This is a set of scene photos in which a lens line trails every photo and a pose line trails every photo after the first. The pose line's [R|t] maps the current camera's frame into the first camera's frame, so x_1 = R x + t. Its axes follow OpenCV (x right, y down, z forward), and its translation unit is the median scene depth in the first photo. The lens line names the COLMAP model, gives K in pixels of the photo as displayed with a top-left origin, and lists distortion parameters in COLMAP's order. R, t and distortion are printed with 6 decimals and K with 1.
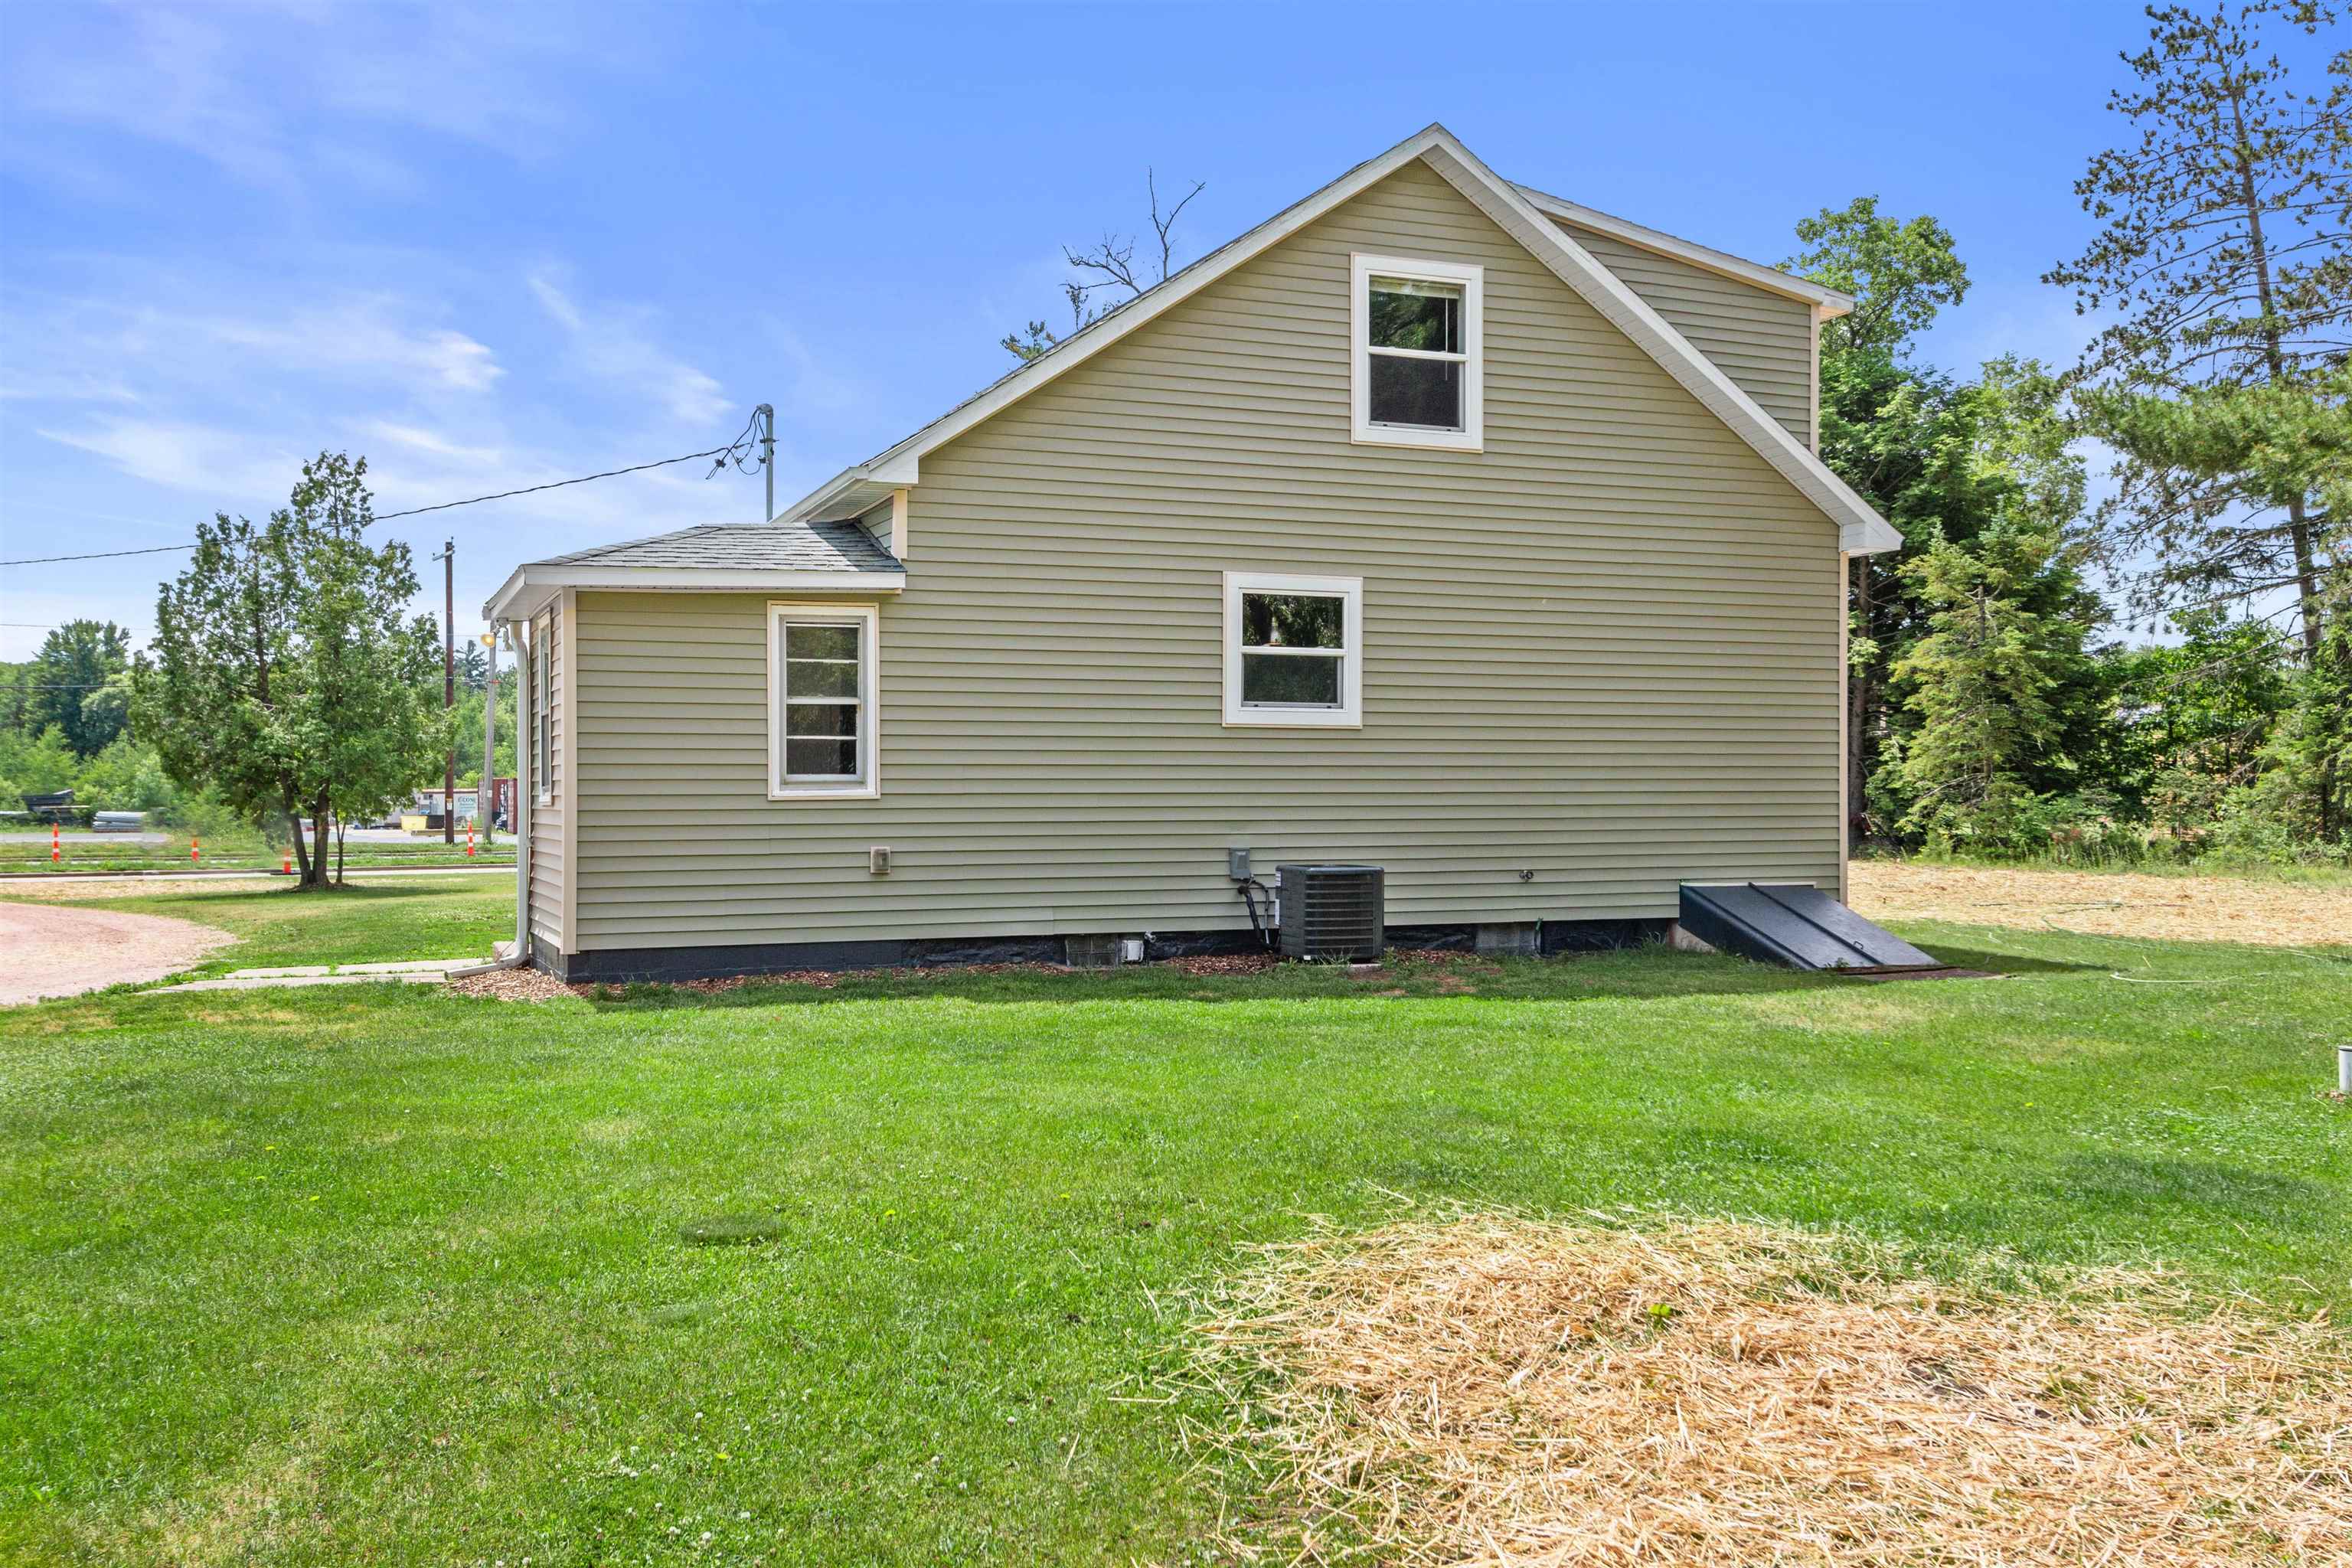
lens RADIAL K [[2169.2, 0, 1175.8], [0, 2169.2, 783.0], [0, 0, 1]] dist [0.002497, 0.000000]
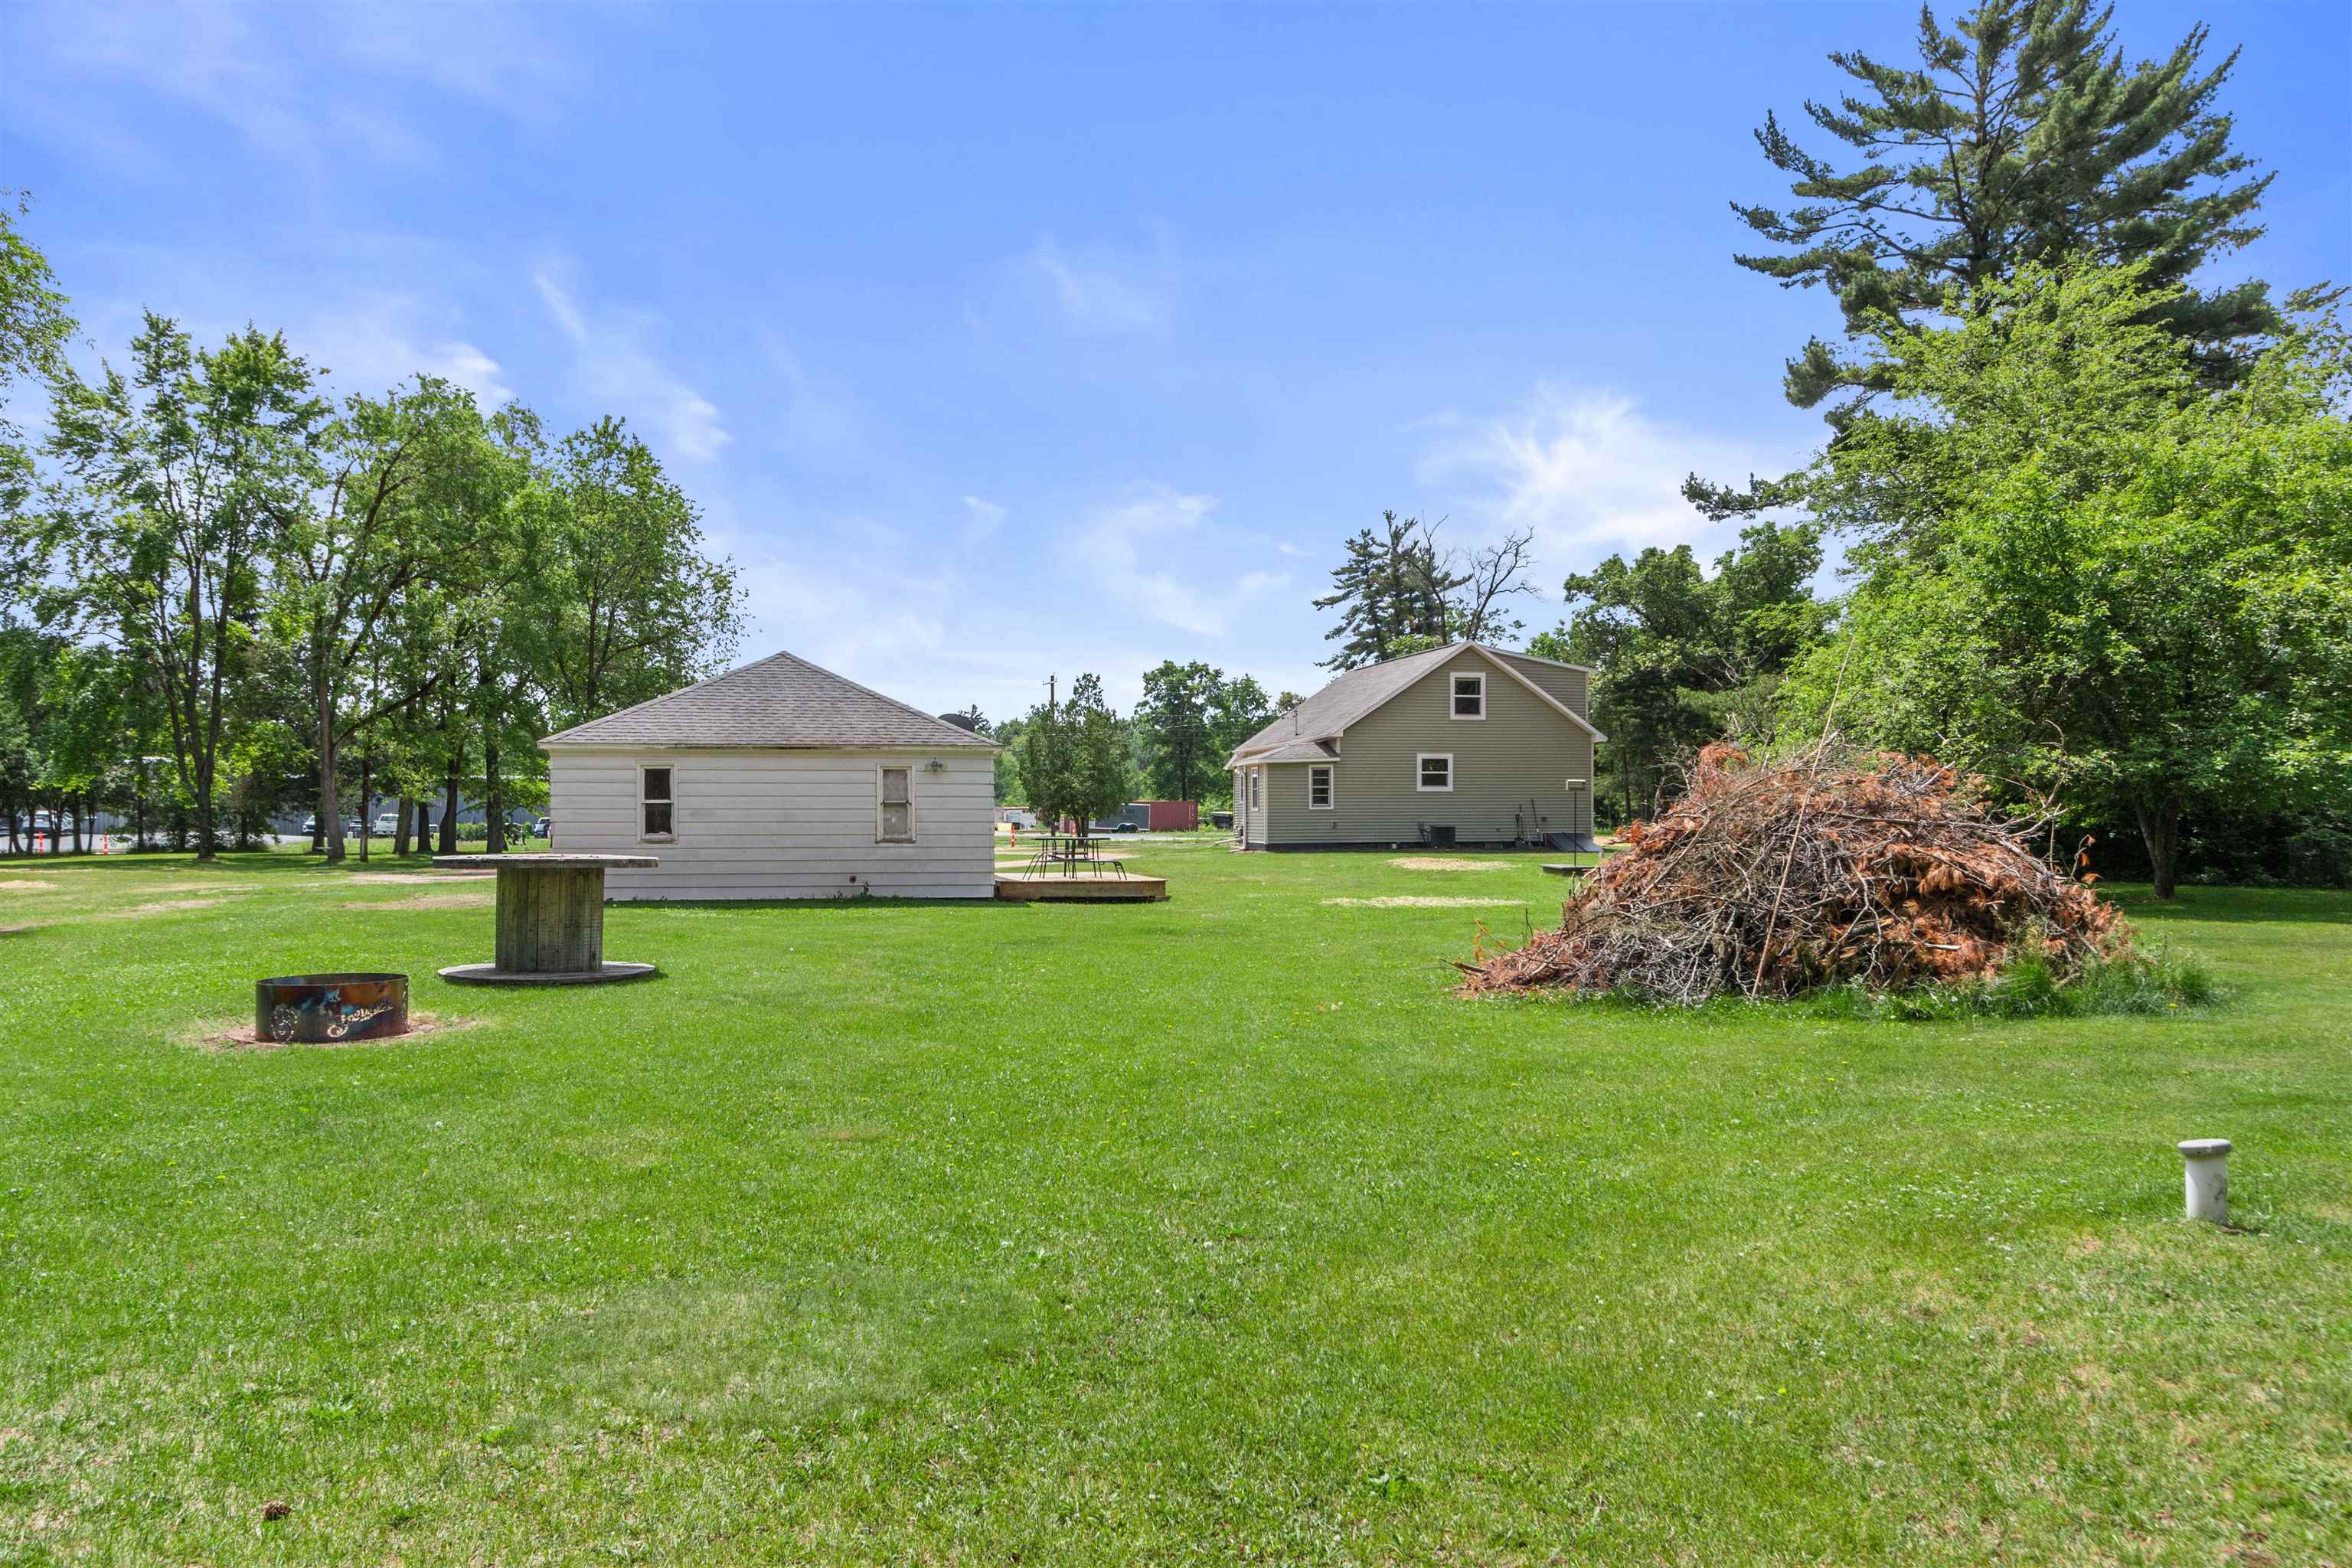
lens RADIAL K [[1627.1, 0, 1175.6], [0, 1627.1, 788.0], [0, 0, 1]] dist [0.001223, 0.000084]
pose [[0.983913, -0.002489, -0.178632, 0.118750], [0.000940, 0.999961, -0.008754, -0.006868], [0.178647, 0.008446, 0.983877, -2.021937]]
